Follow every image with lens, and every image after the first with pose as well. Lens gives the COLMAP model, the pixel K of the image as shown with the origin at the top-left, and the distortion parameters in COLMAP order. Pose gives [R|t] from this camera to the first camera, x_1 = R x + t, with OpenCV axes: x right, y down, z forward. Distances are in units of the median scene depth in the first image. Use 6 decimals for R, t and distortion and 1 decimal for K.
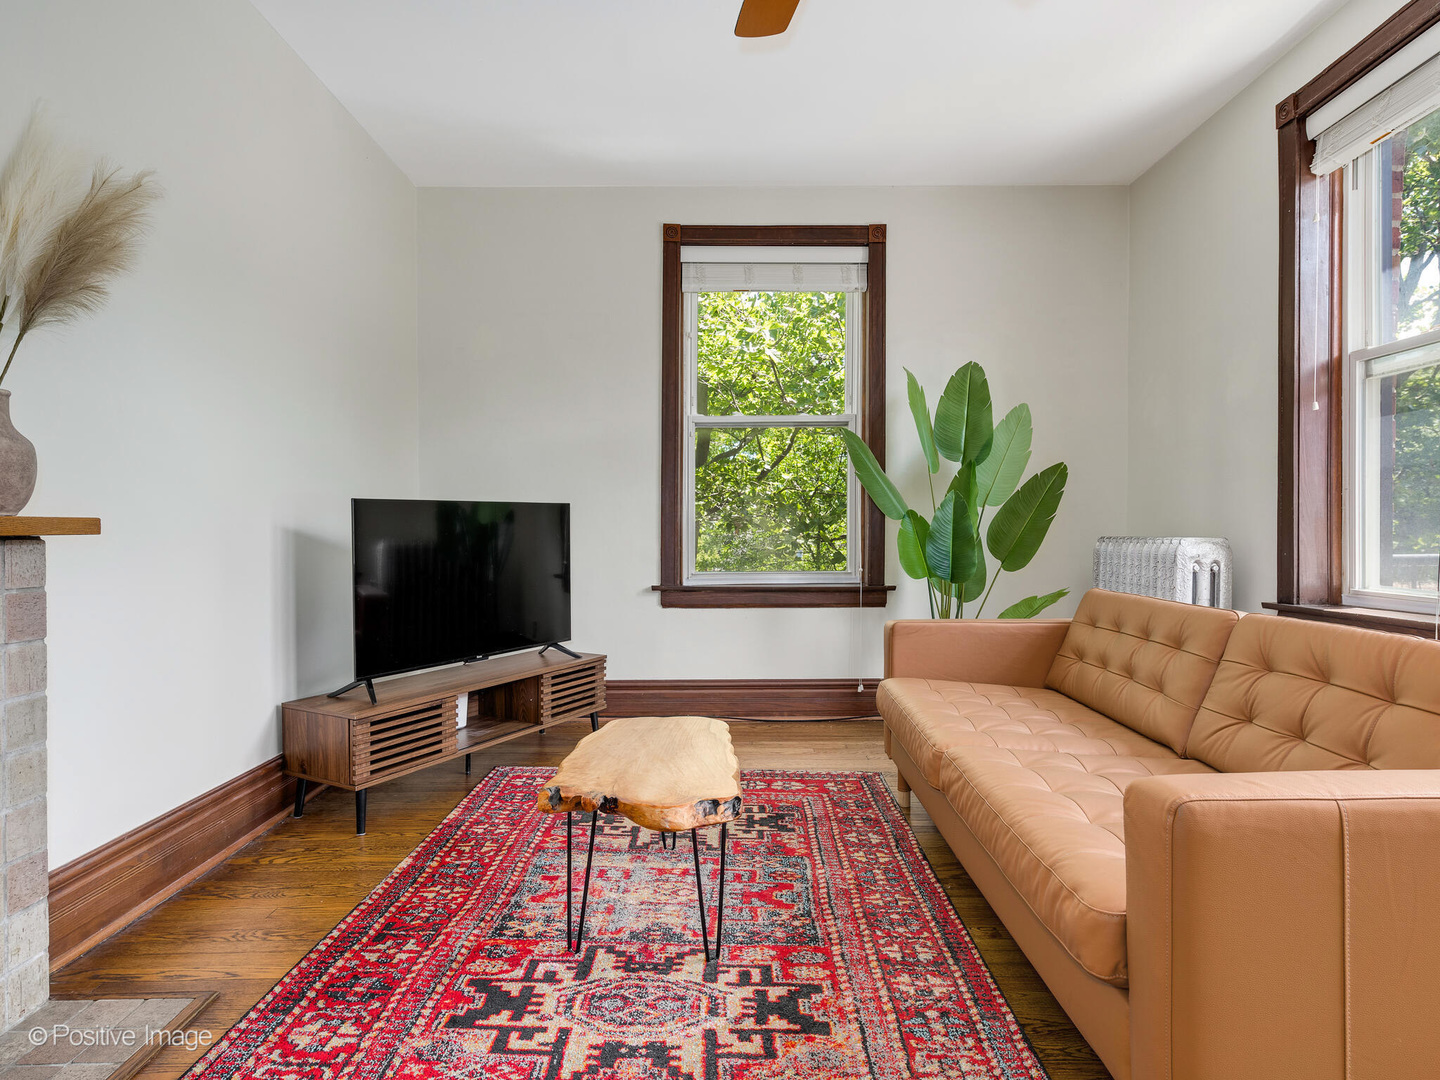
lens RADIAL K [[808.0, 0, 727.0], [0, 808.0, 539.4], [0, 0, 1]] dist [0.007908, 0.000024]
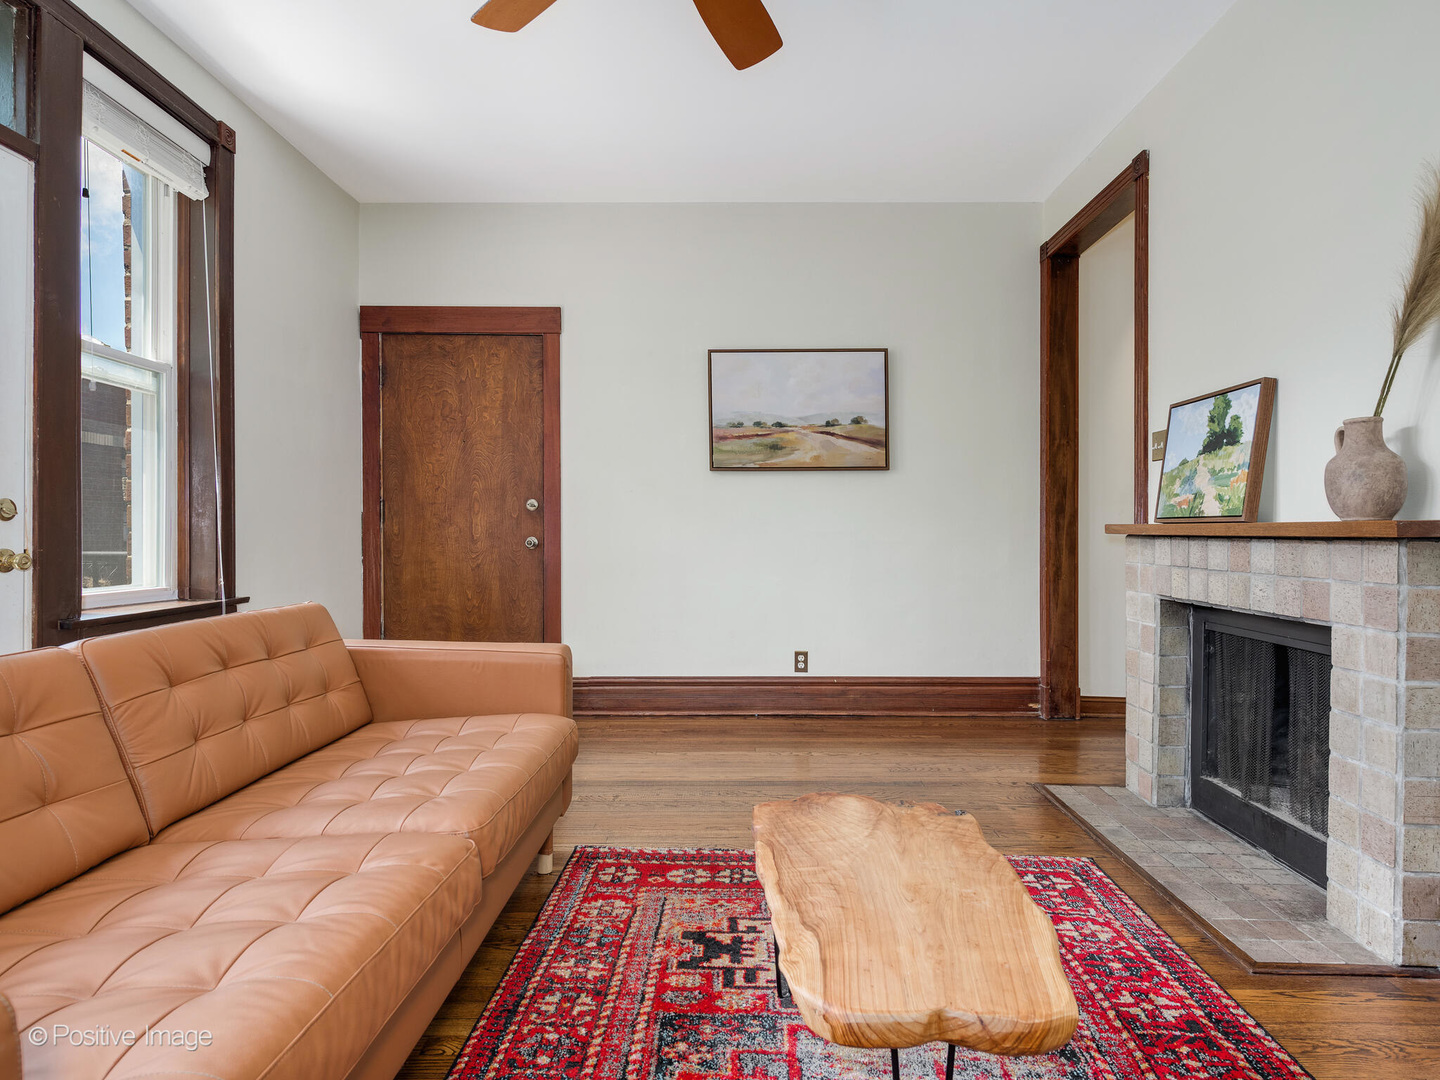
lens RADIAL K [[796.1, 0, 731.3], [0, 796.1, 545.2], [0, 0, 1]] dist [0.002603, -0.001870]
pose [[-0.999942, -0.000874, 0.010690, 0.033469], [-0.000523, 0.999461, 0.032811, -0.023768], [-0.010713, 0.032803, -0.999404, 1.841460]]
